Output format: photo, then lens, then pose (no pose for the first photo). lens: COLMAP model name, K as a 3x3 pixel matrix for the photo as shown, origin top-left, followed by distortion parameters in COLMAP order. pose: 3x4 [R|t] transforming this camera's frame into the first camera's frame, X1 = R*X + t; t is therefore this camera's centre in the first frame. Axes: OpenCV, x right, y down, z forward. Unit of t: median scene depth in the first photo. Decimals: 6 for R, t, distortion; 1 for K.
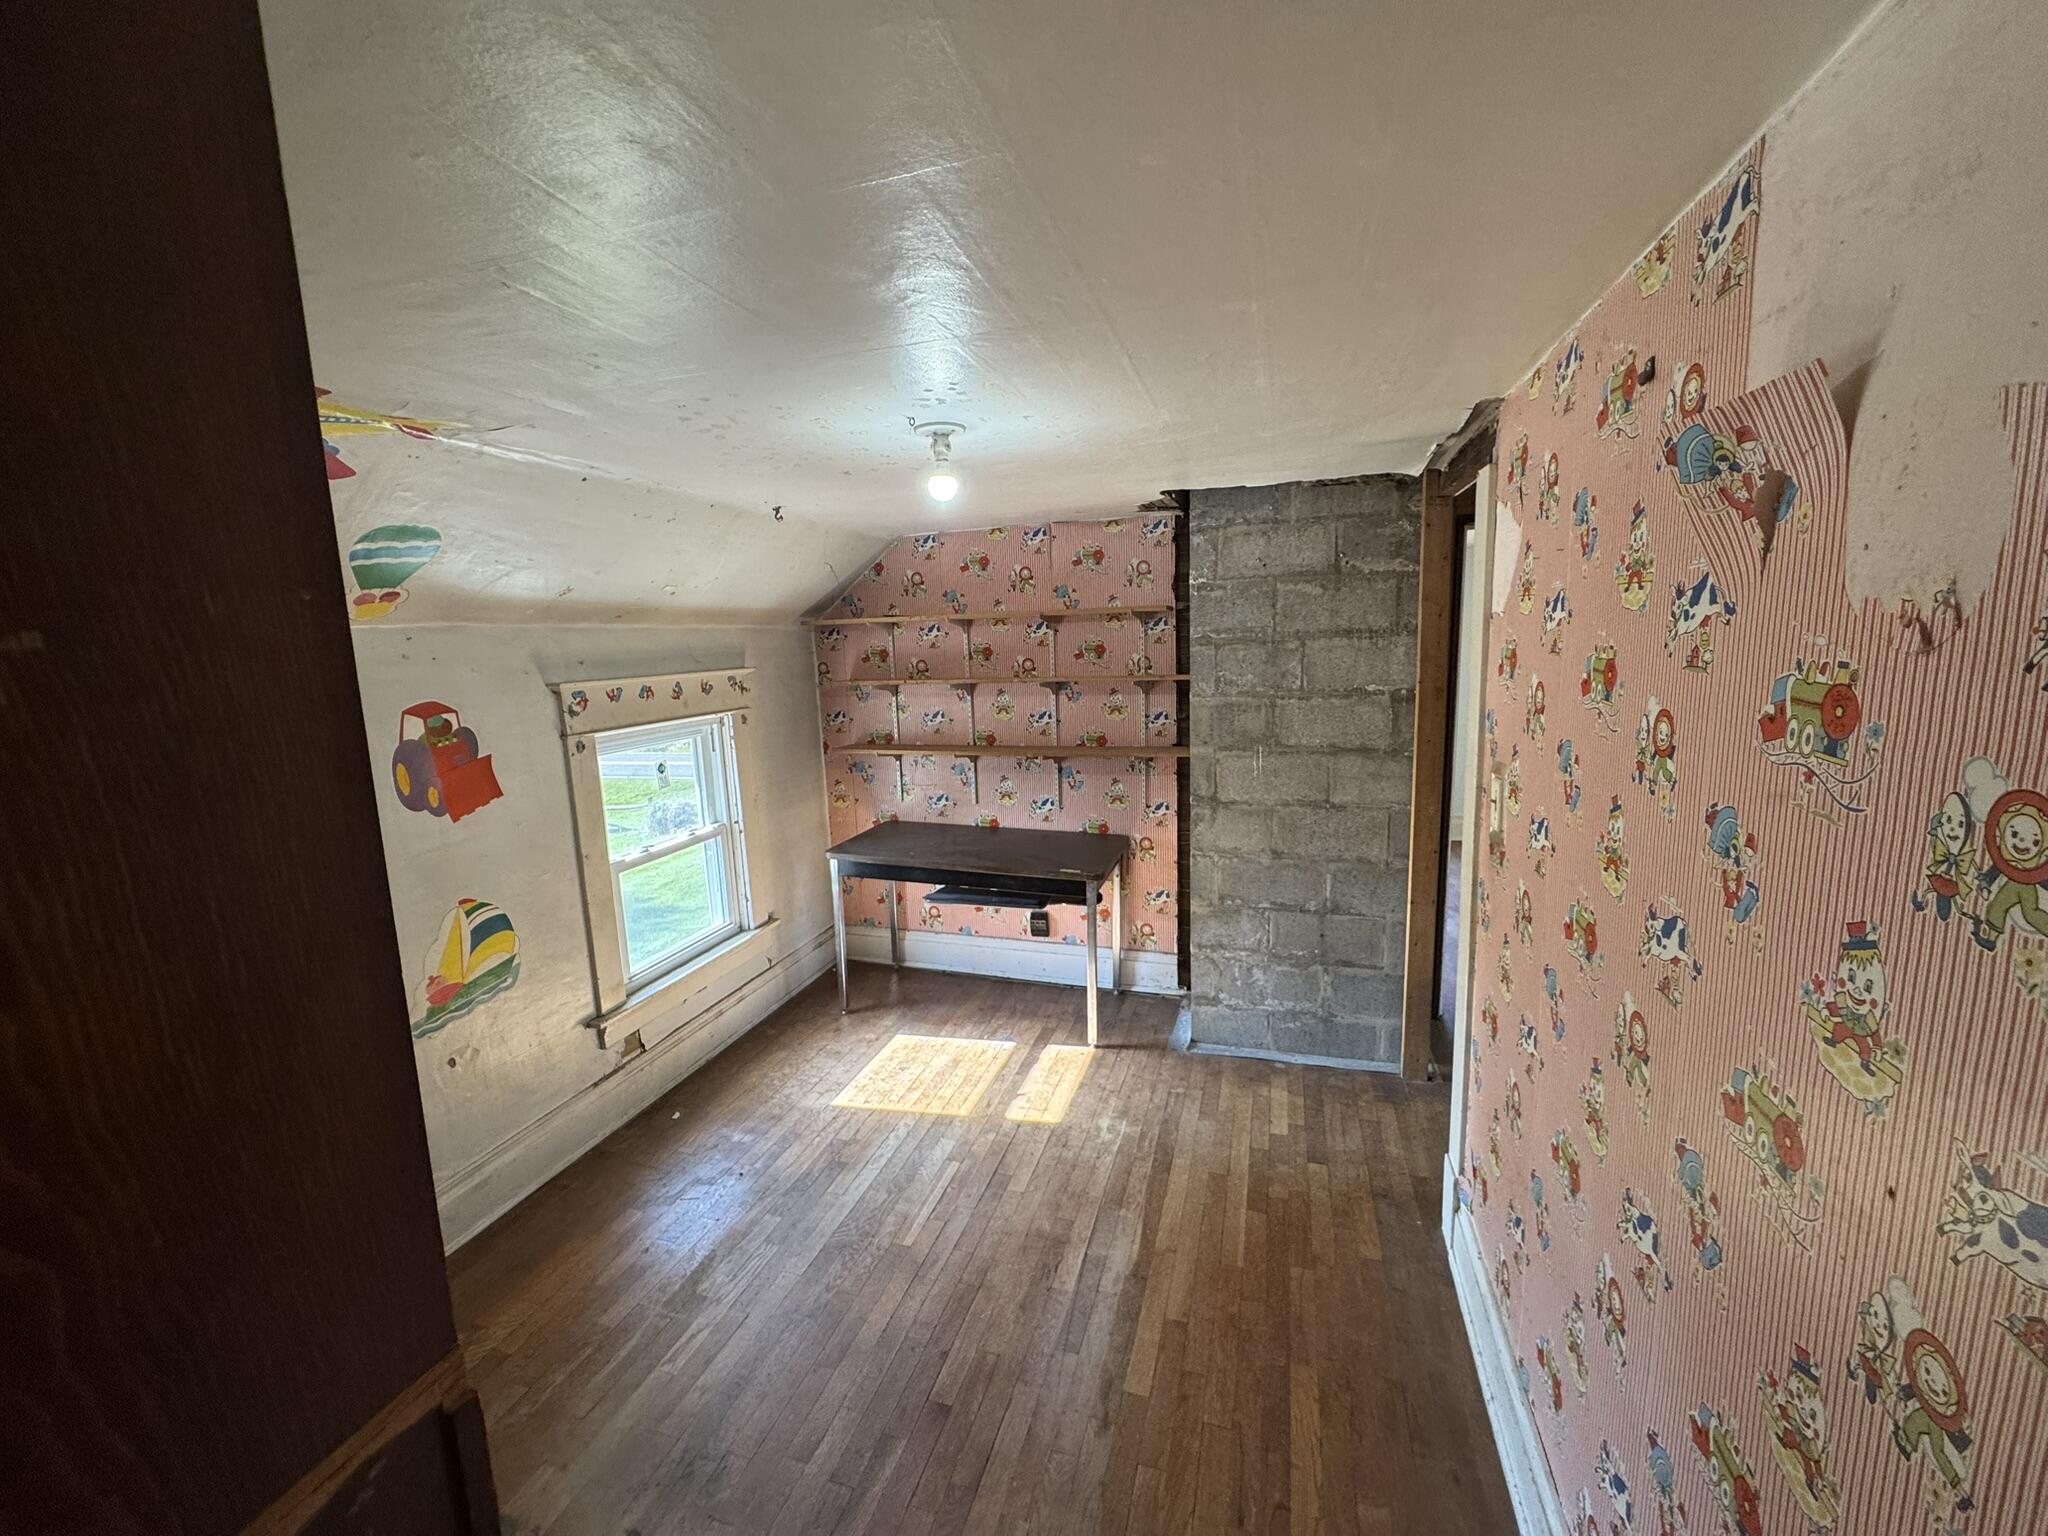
lens RADIAL K [[817.4, 0, 1024.0], [0, 817.4, 768.0], [0, 0, 1]] dist [-0.000820, -0.000006]
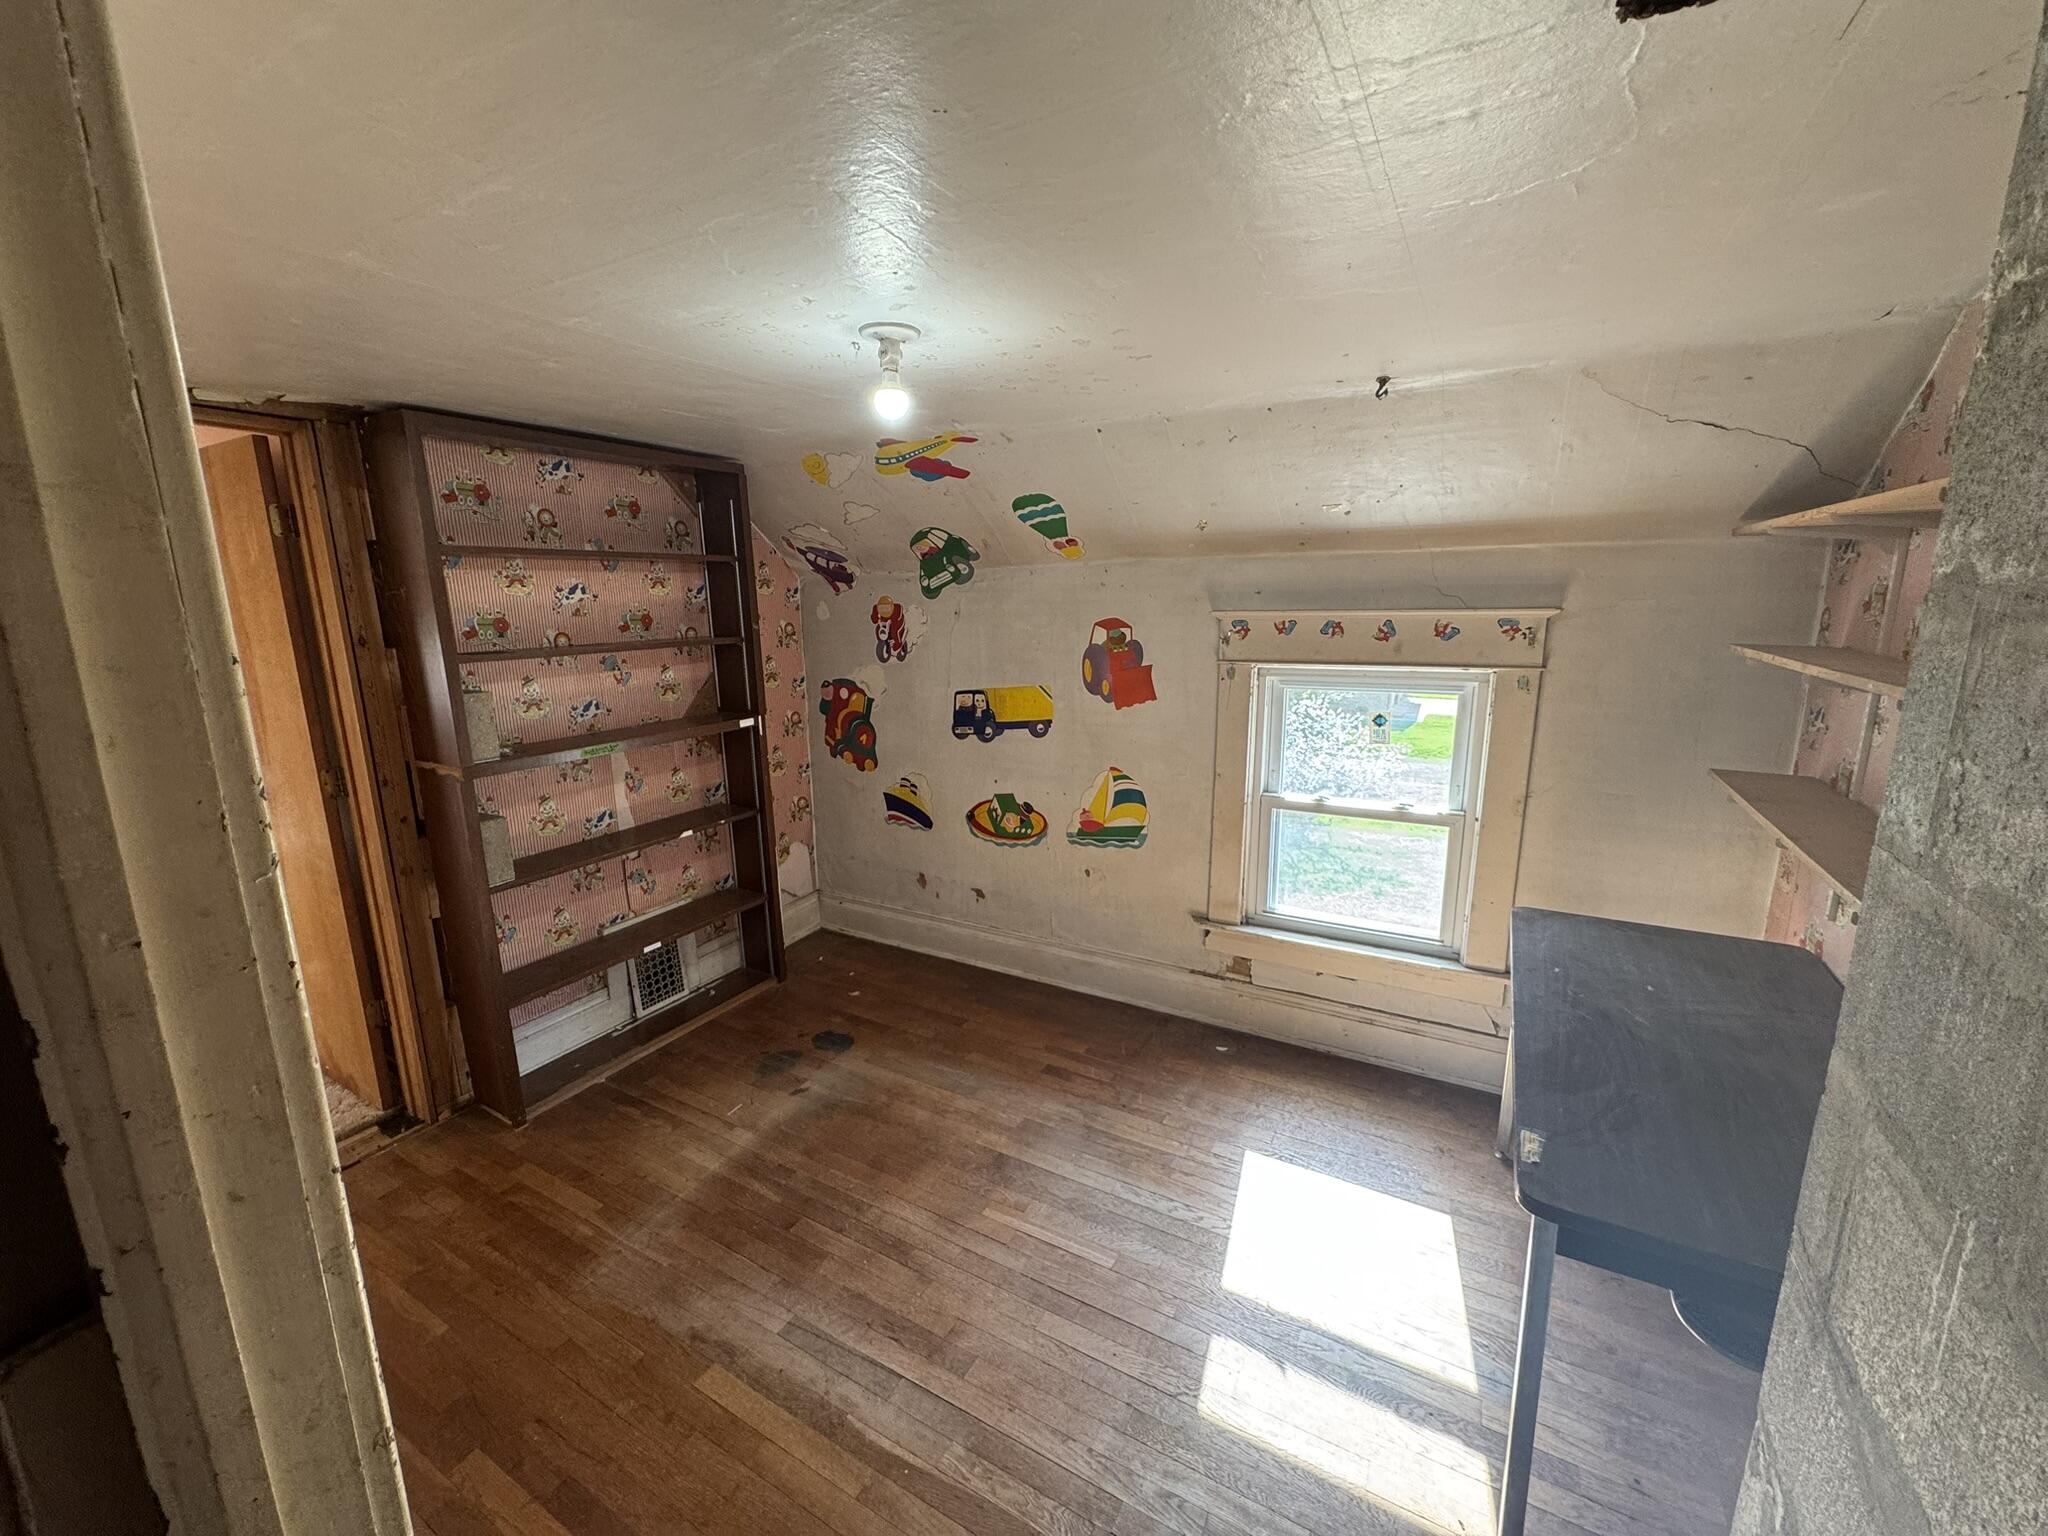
lens RADIAL K [[817.4, 0, 1024.0], [0, 817.4, 768.0], [0, 0, 1]] dist [-0.000820, -0.000006]
pose [[-0.208895, 0.241327, -0.947694, 0.535085], [-0.131686, 0.953306, 0.271783, -0.158728], [0.969031, 0.181572, -0.167362, 0.928873]]
